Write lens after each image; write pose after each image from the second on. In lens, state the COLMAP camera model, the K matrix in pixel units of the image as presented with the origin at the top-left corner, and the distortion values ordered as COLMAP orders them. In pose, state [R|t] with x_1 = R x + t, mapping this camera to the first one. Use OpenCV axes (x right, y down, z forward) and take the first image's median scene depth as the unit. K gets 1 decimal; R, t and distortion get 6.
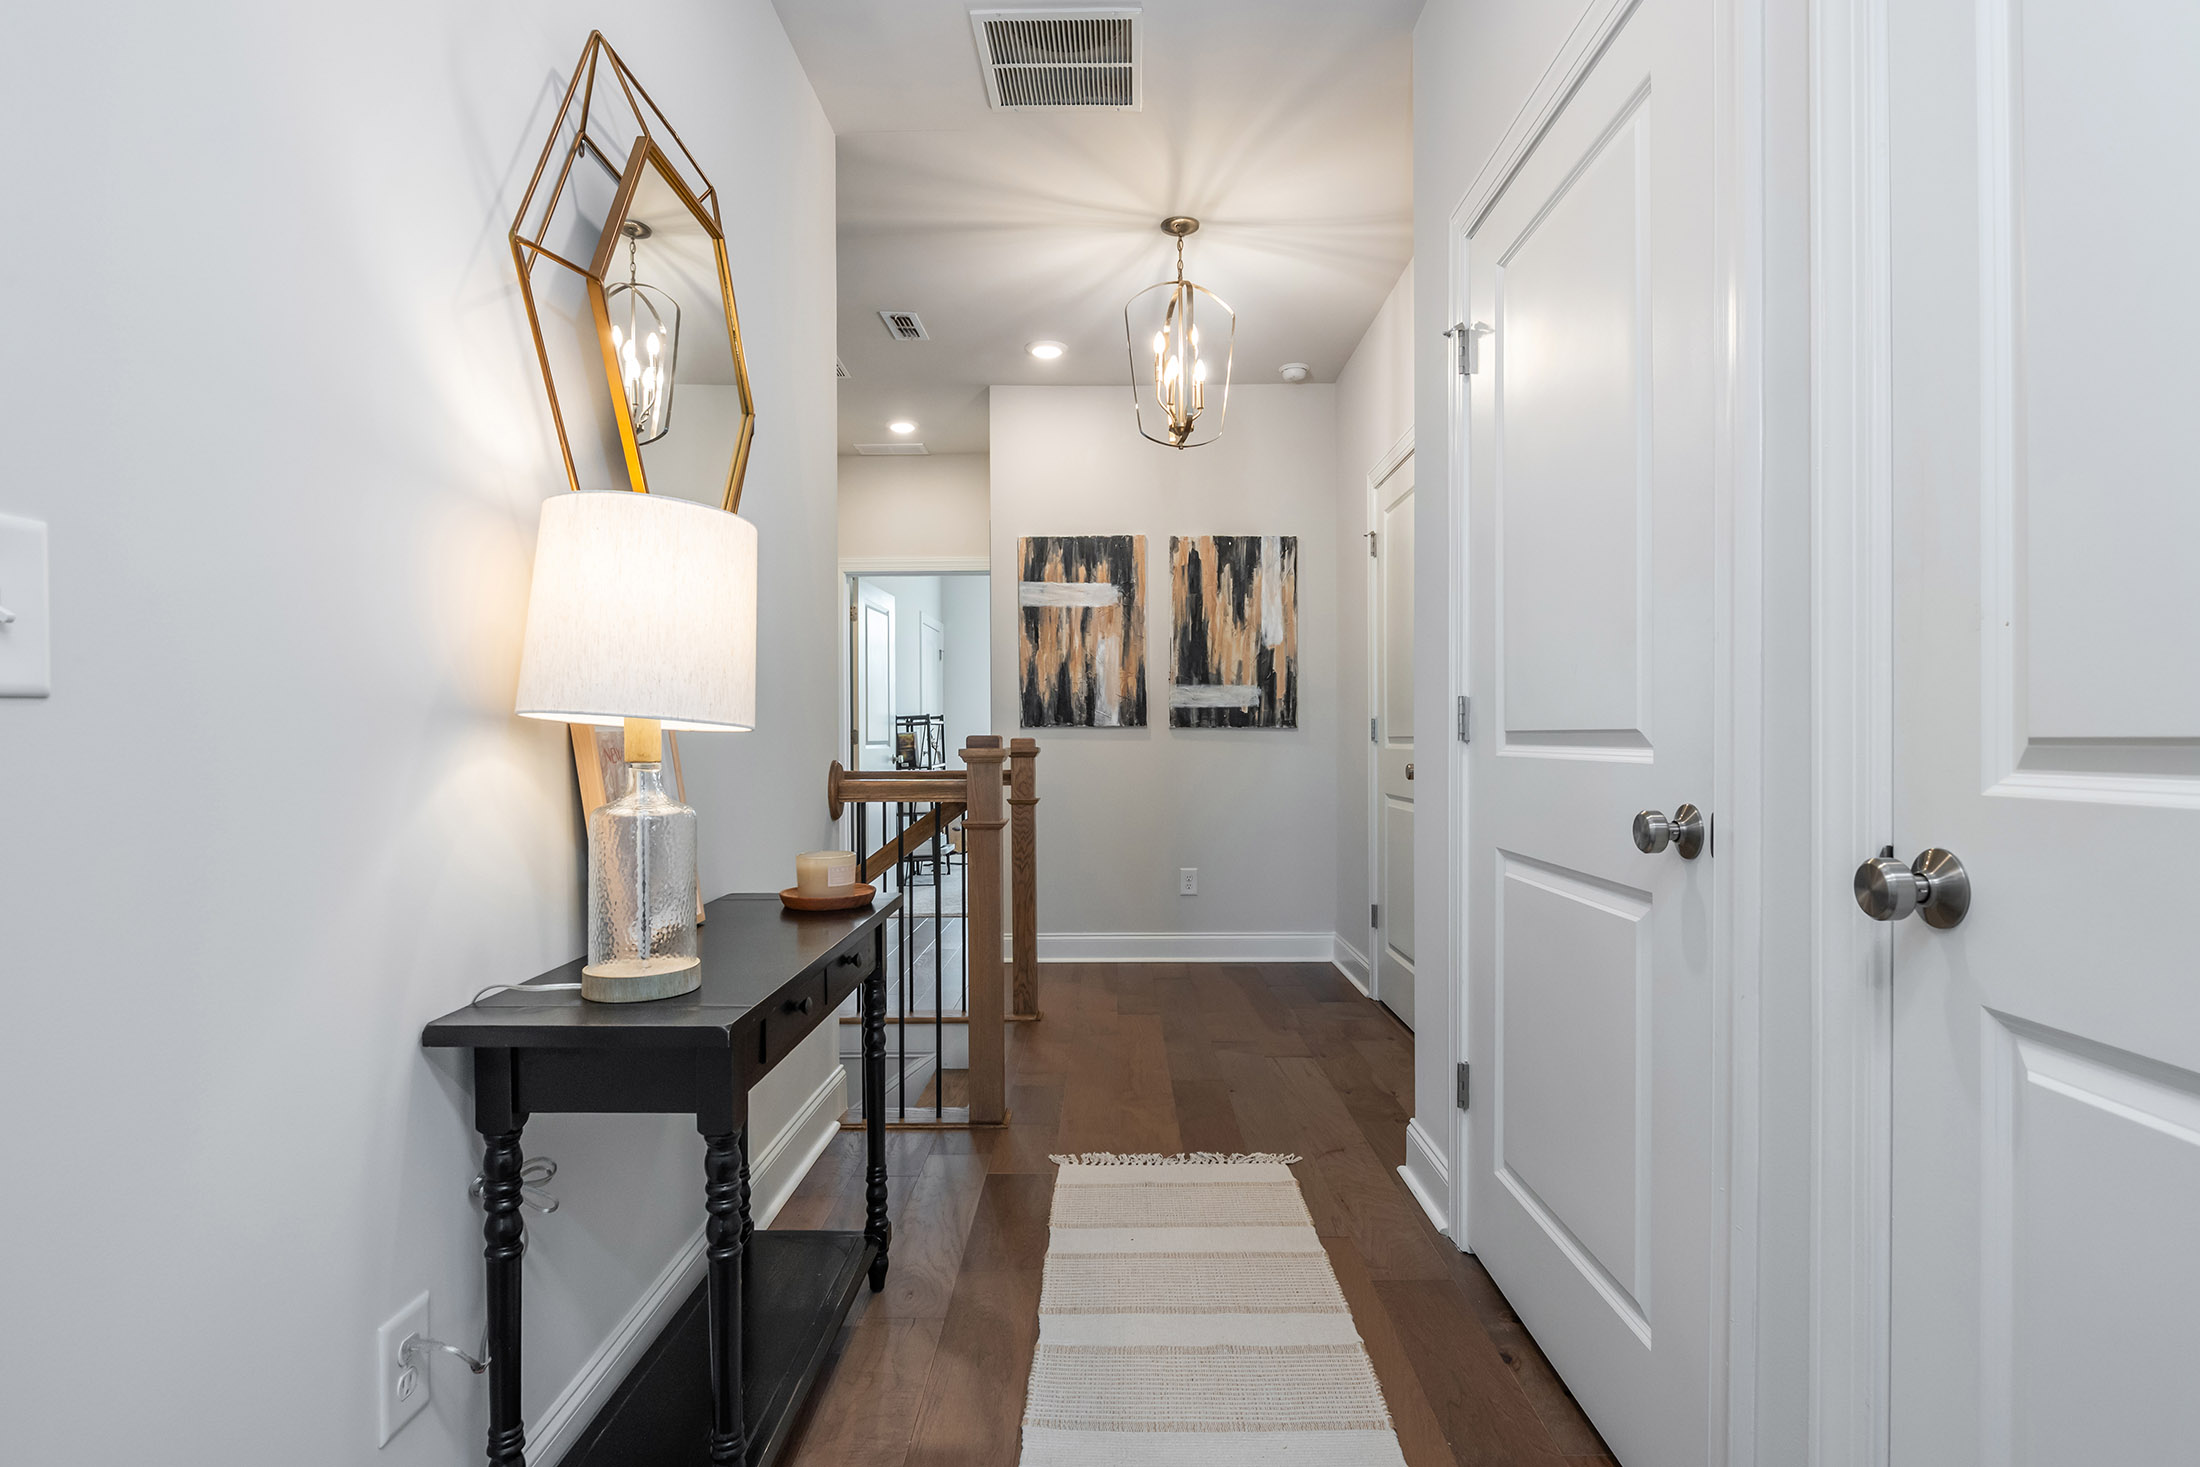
lens RADIAL K [[1093.8, 0, 1122.1], [0, 1093.8, 714.8], [0, 0, 1]] dist [-0.003792, -0.002300]
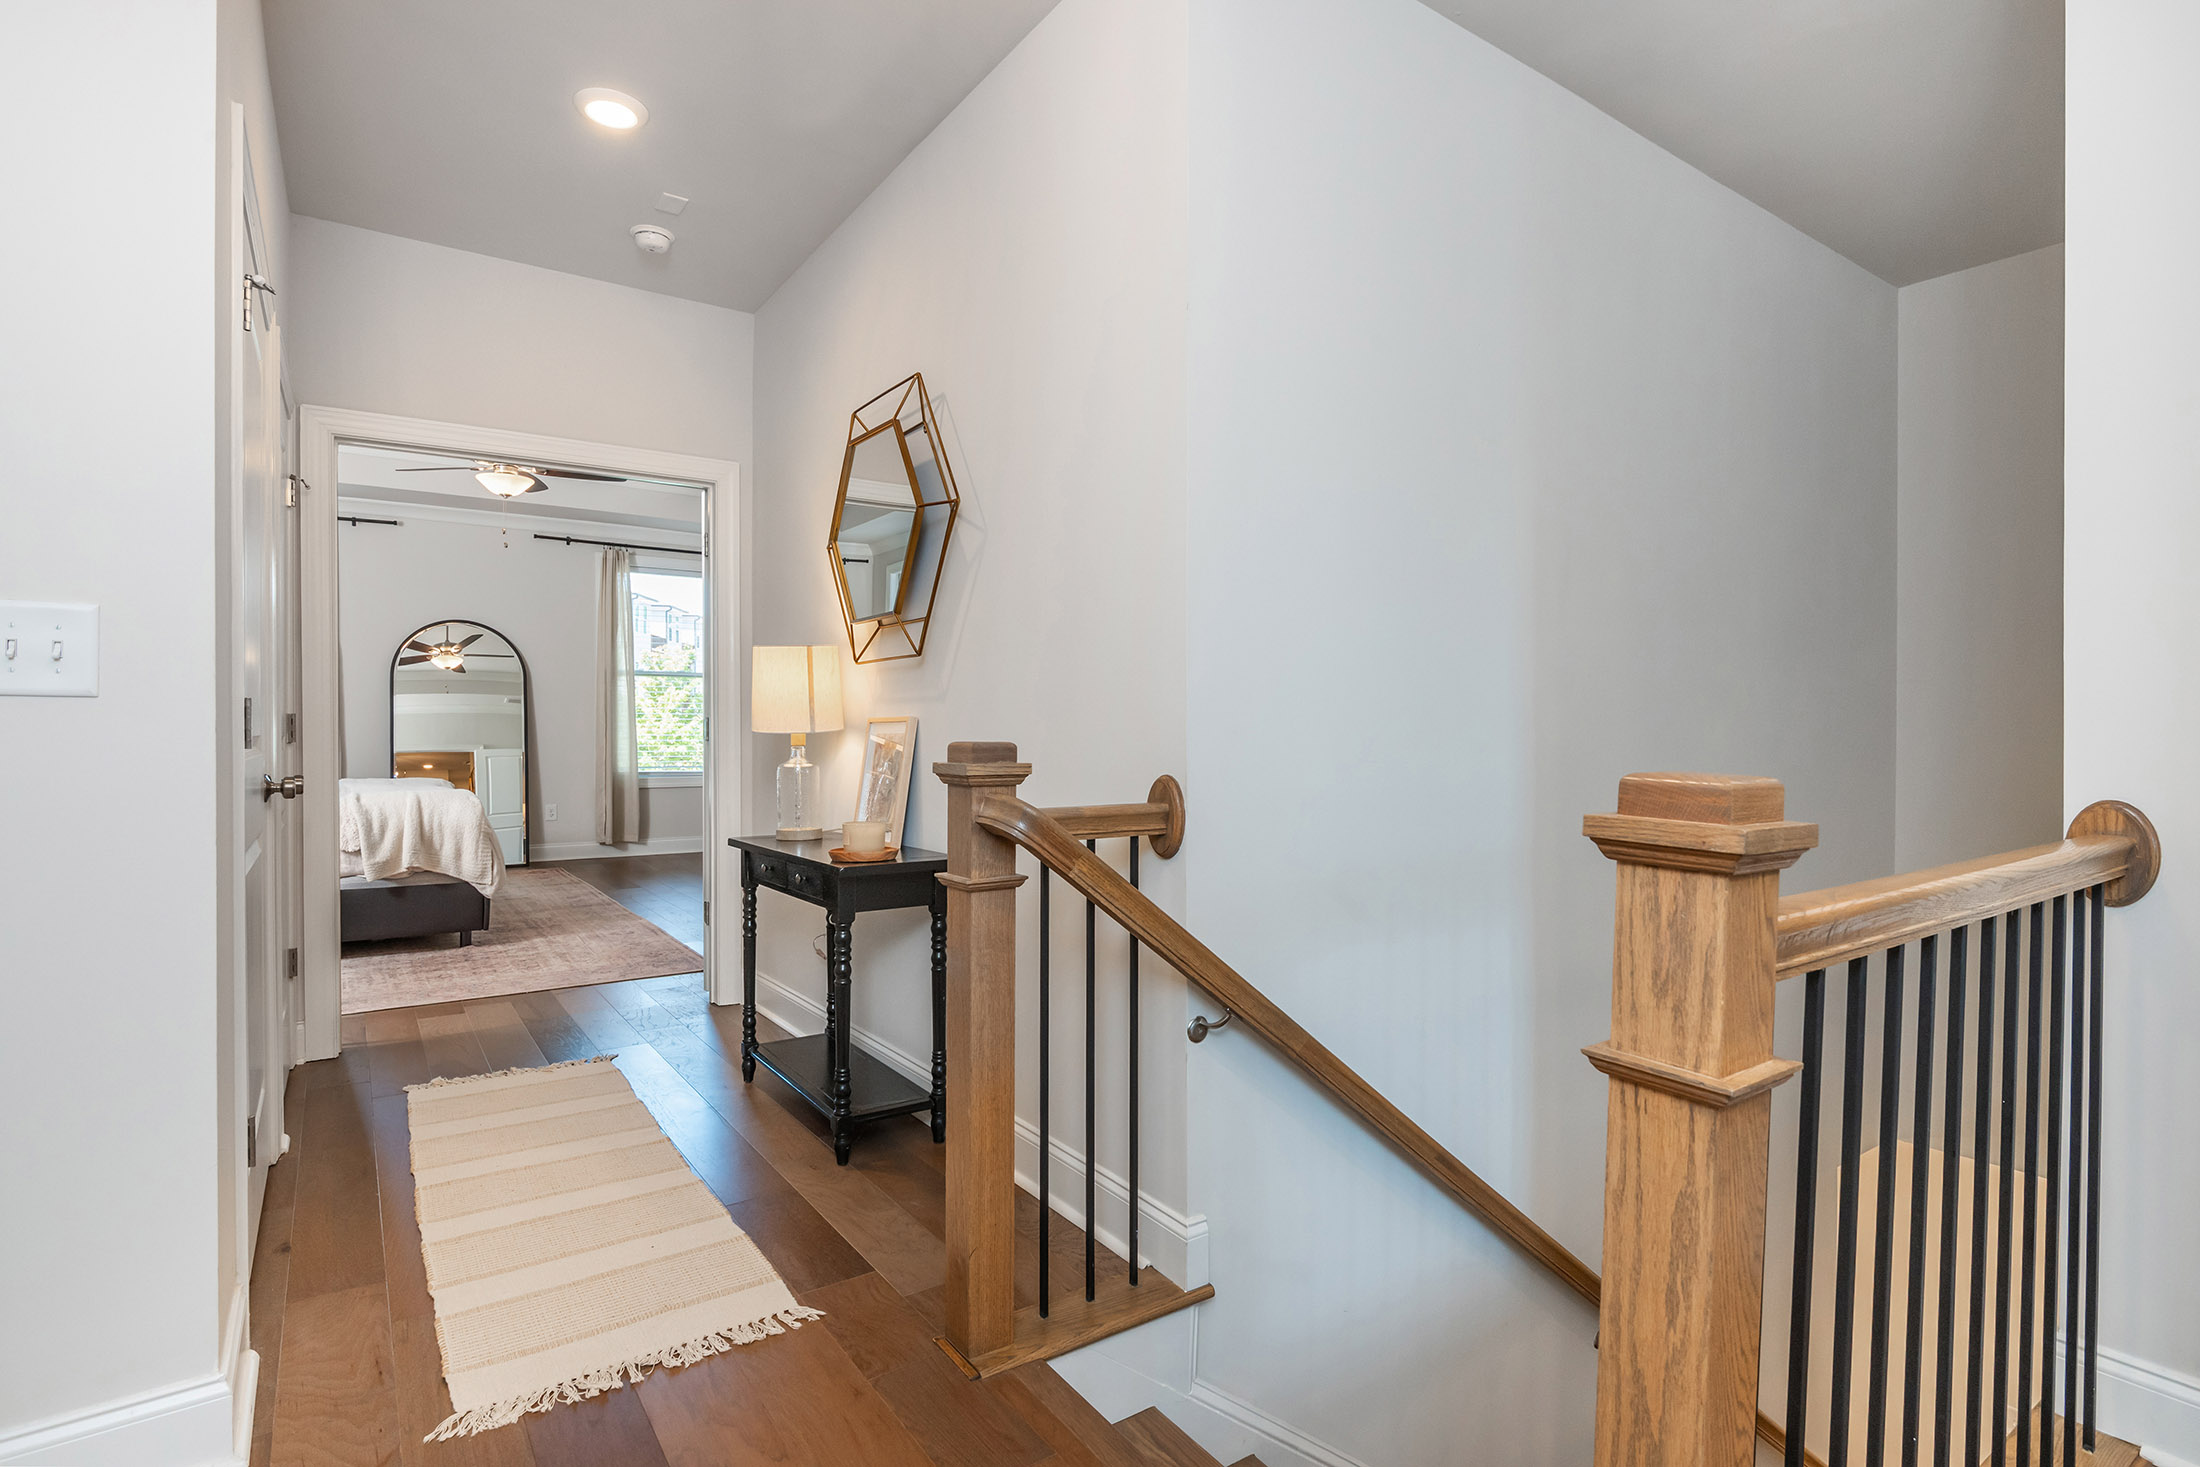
lens RADIAL K [[1093.8, 0, 1122.1], [0, 1093.8, 714.8], [0, 0, 1]] dist [-0.003792, -0.002300]
pose [[-0.813577, -0.005085, -0.581435, 0.243203], [0.005729, 0.999843, -0.016760, 0.012107], [0.581429, -0.016967, -0.813420, 2.069351]]
